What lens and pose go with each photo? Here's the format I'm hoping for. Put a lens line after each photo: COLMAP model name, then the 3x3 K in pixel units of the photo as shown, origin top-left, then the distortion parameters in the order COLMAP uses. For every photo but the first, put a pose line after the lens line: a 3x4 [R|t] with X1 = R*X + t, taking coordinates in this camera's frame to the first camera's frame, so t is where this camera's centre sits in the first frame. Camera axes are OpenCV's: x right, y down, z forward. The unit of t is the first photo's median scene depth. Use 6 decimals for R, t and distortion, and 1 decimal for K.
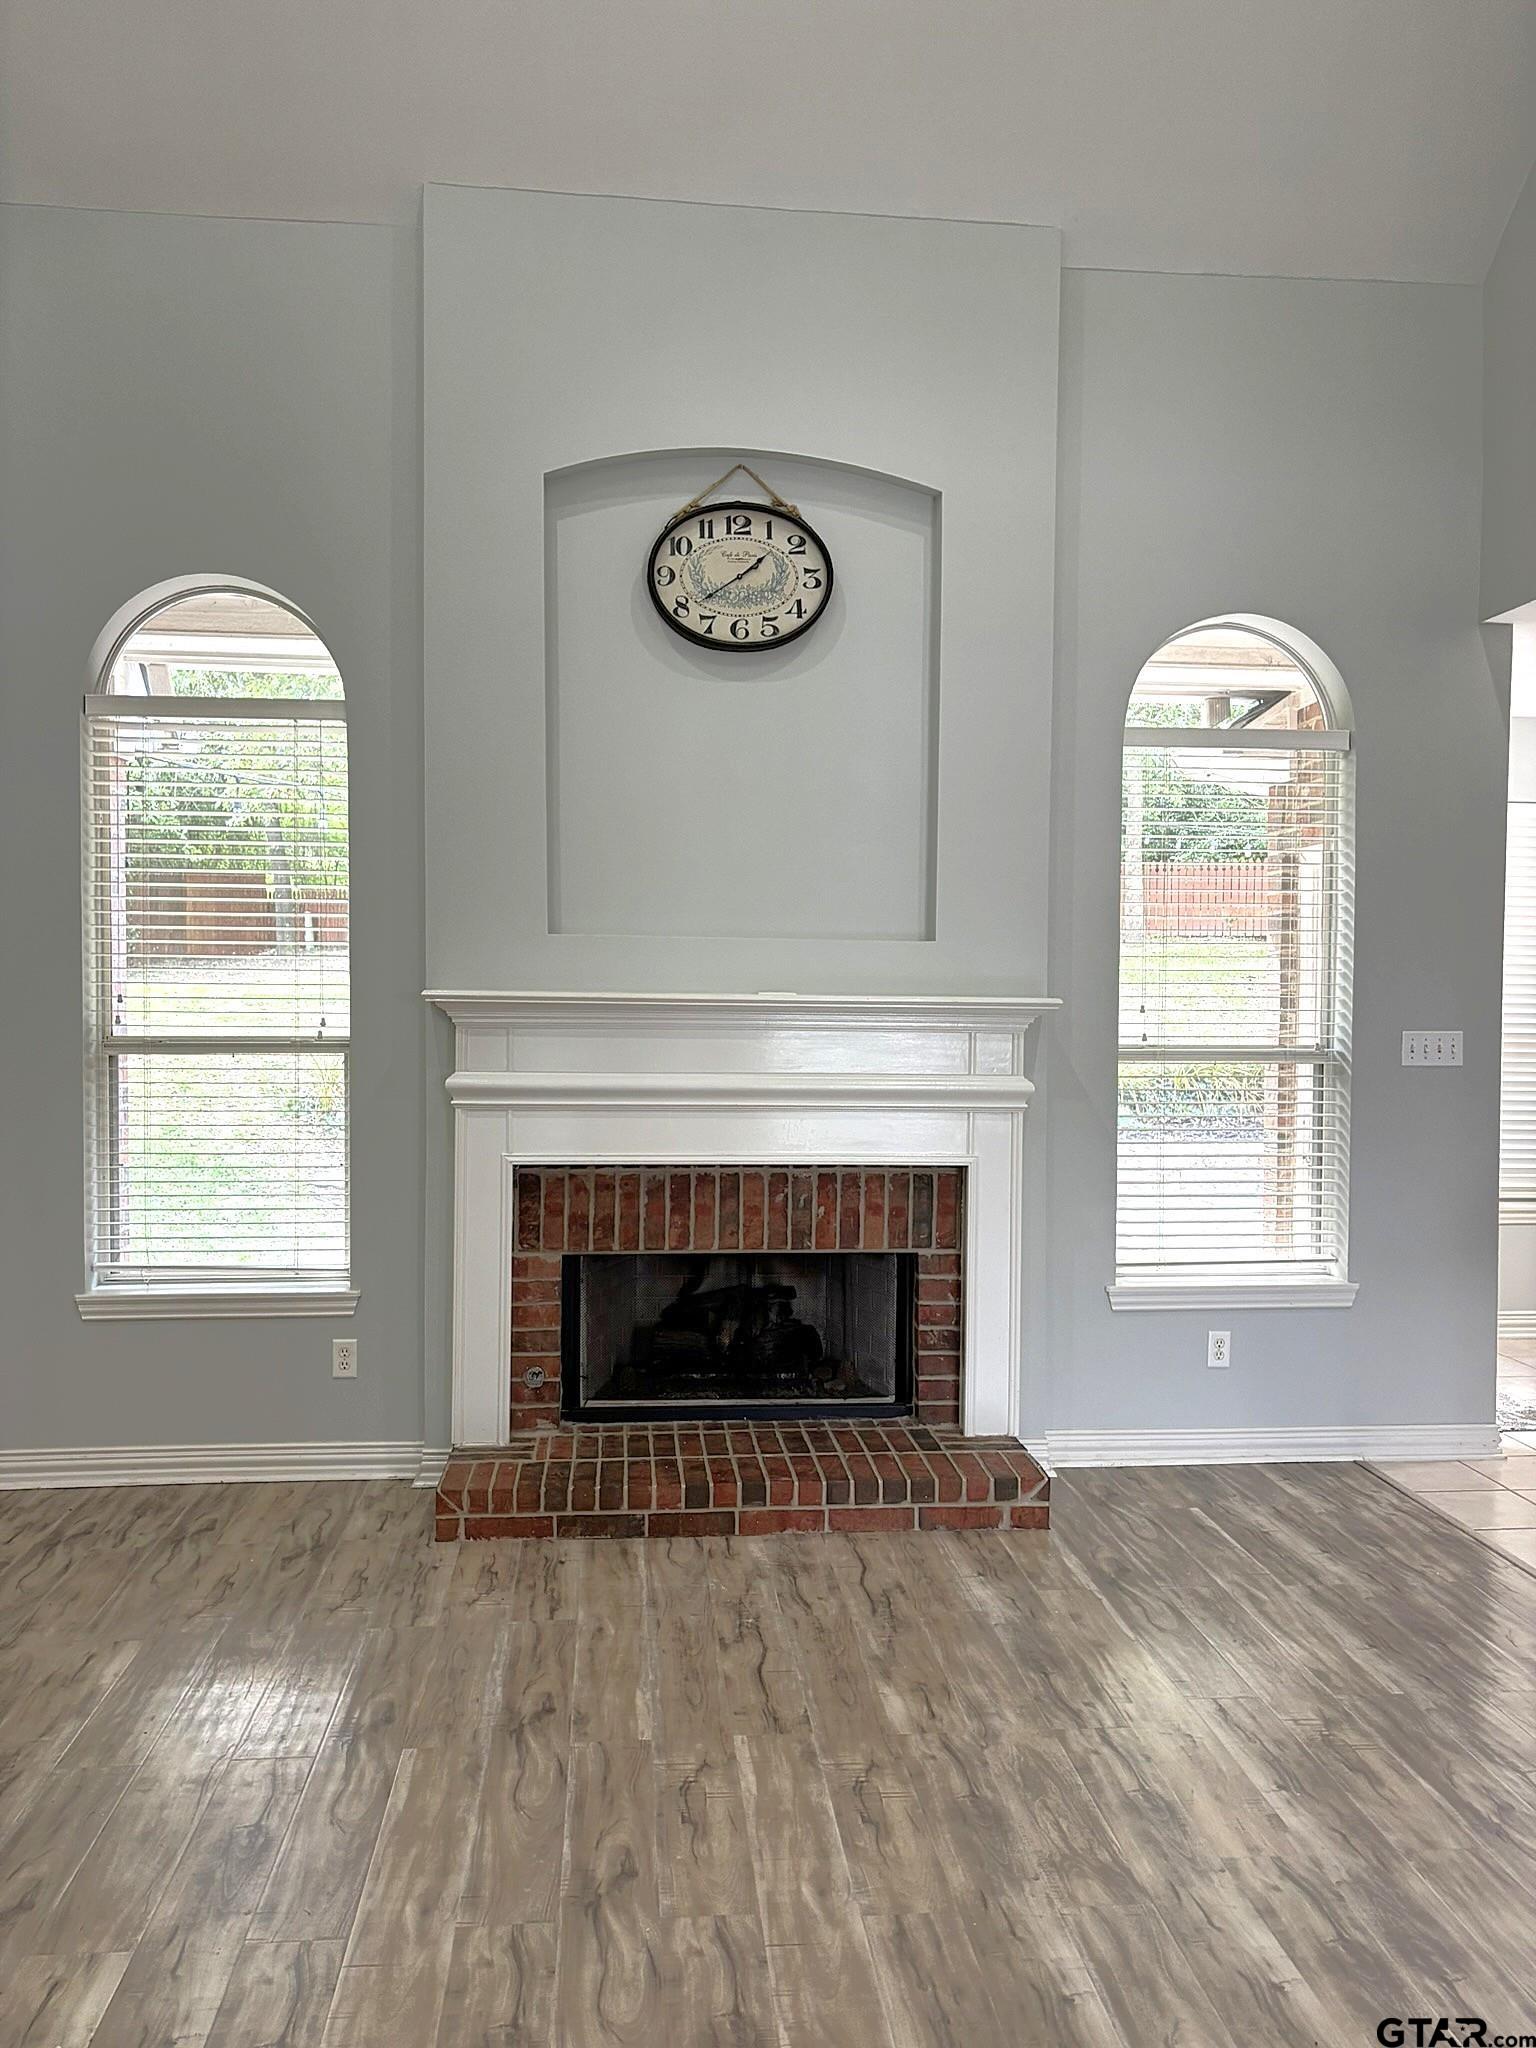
lens RADIAL K [[1602.9, 0, 768.0], [0, 1602.9, 1024.0], [0, 0, 1]] dist [0.039069, -0.045587]
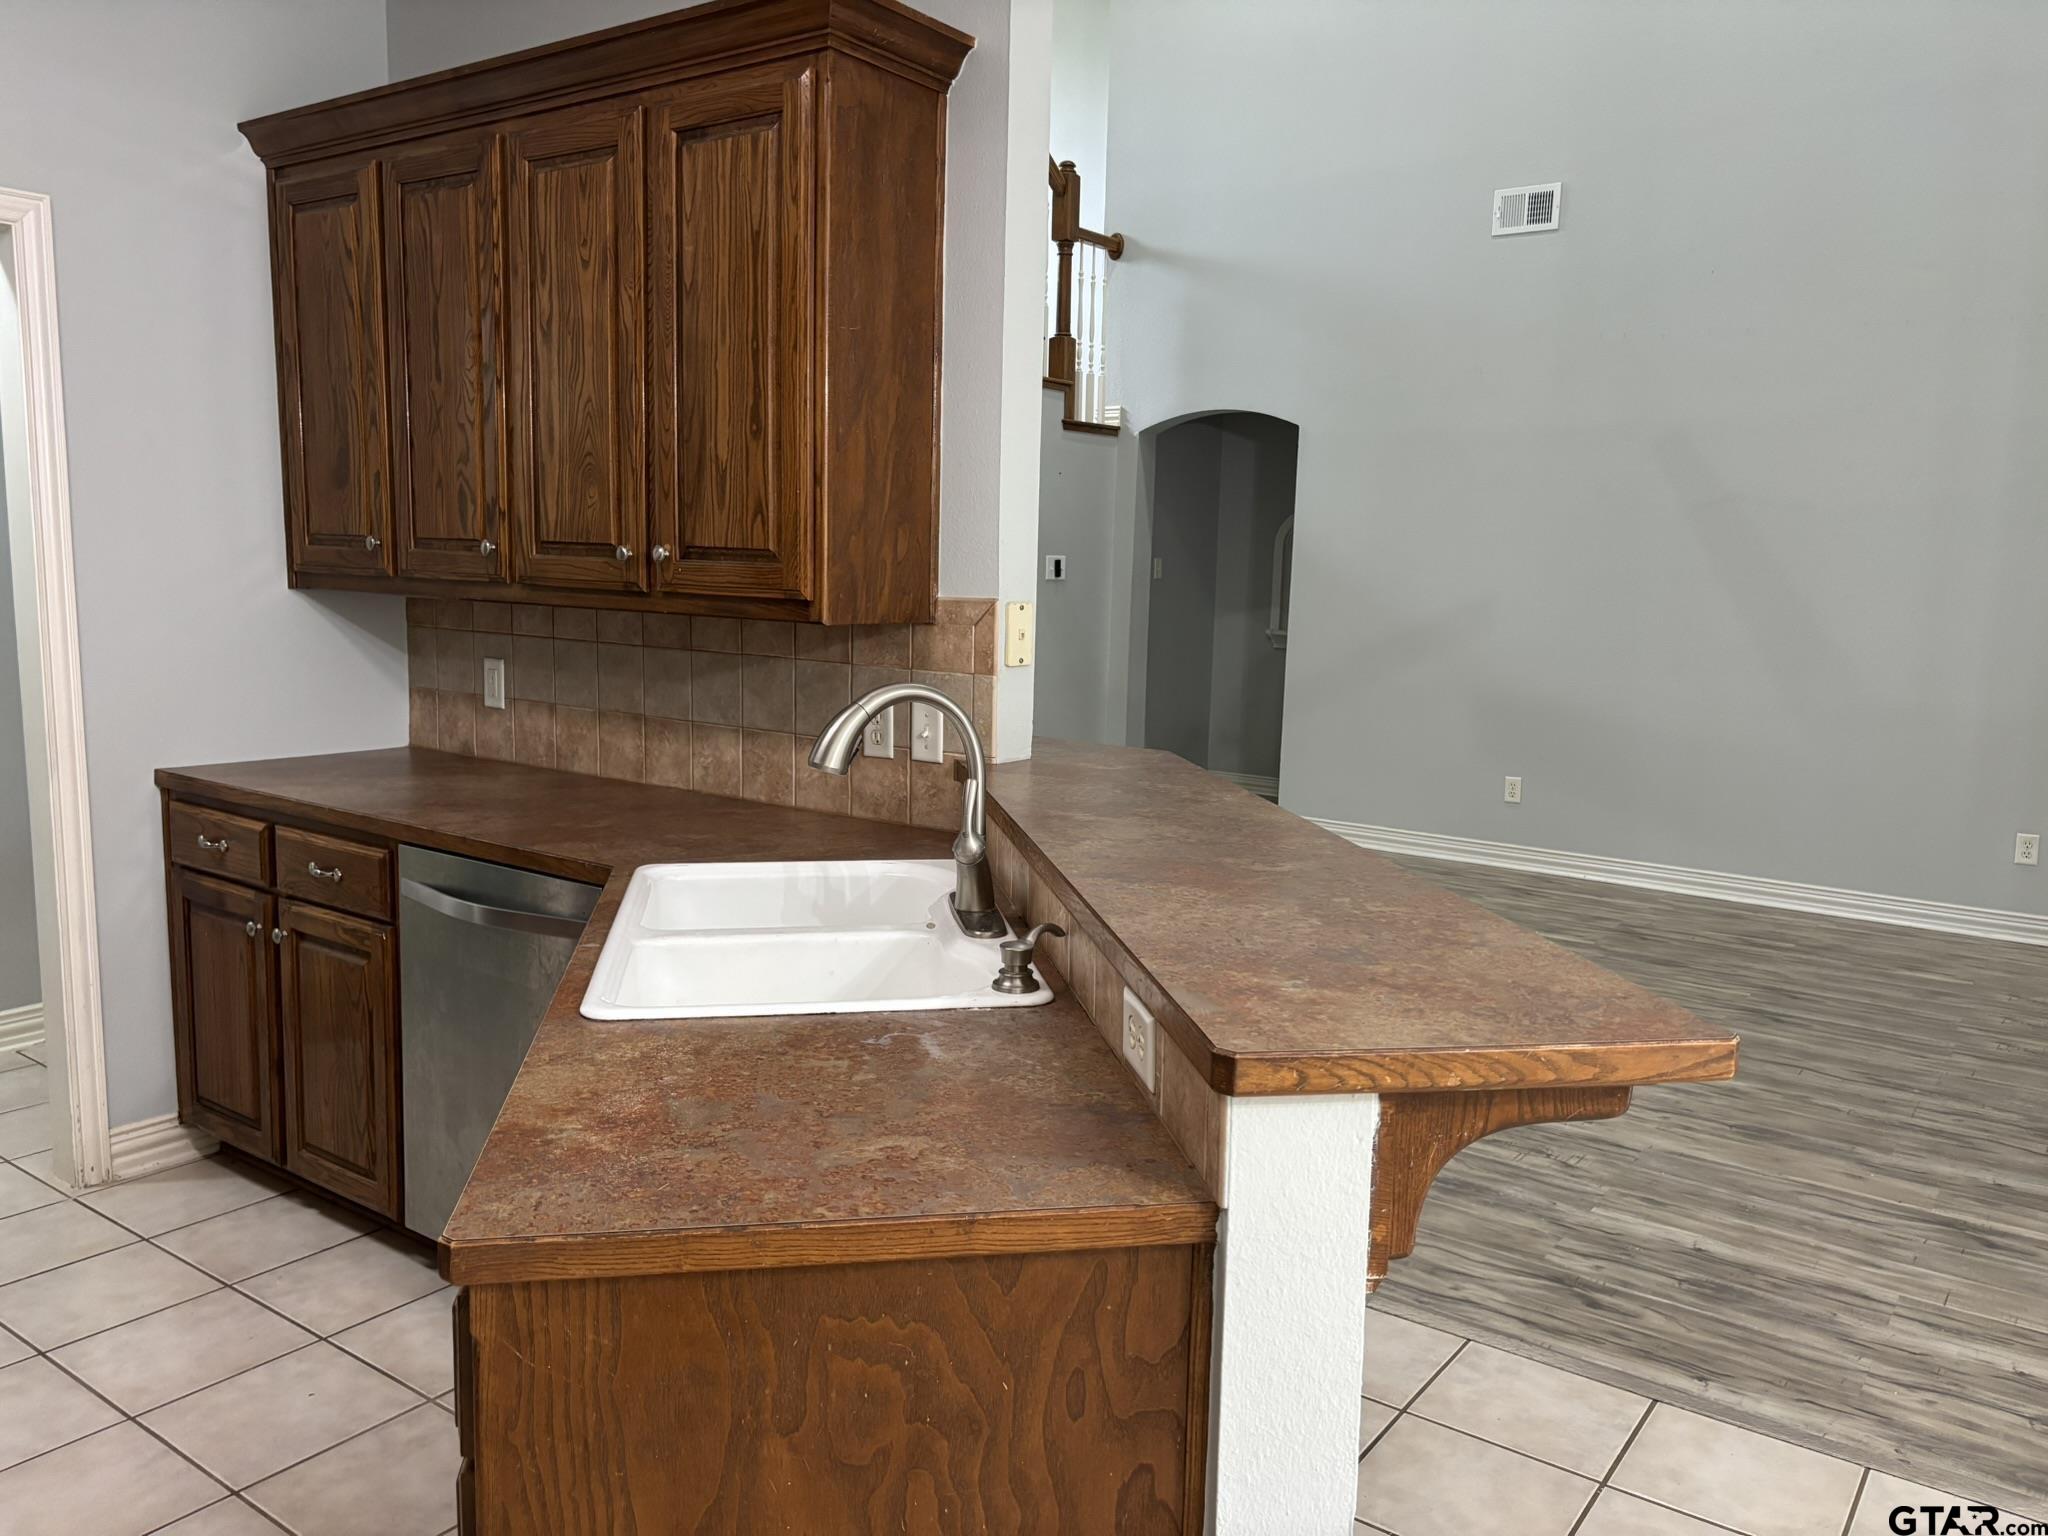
lens RADIAL K [[1670.3, 0, 1024.0], [0, 1670.3, 768.0], [0, 0, 1]] dist [0.077999, -0.002551]
pose [[-0.688993, 0.065052, -0.721842, 1.316515], [-0.051065, 0.989131, 0.137882, -0.002430], [0.722966, 0.131861, -0.678183, 1.335774]]
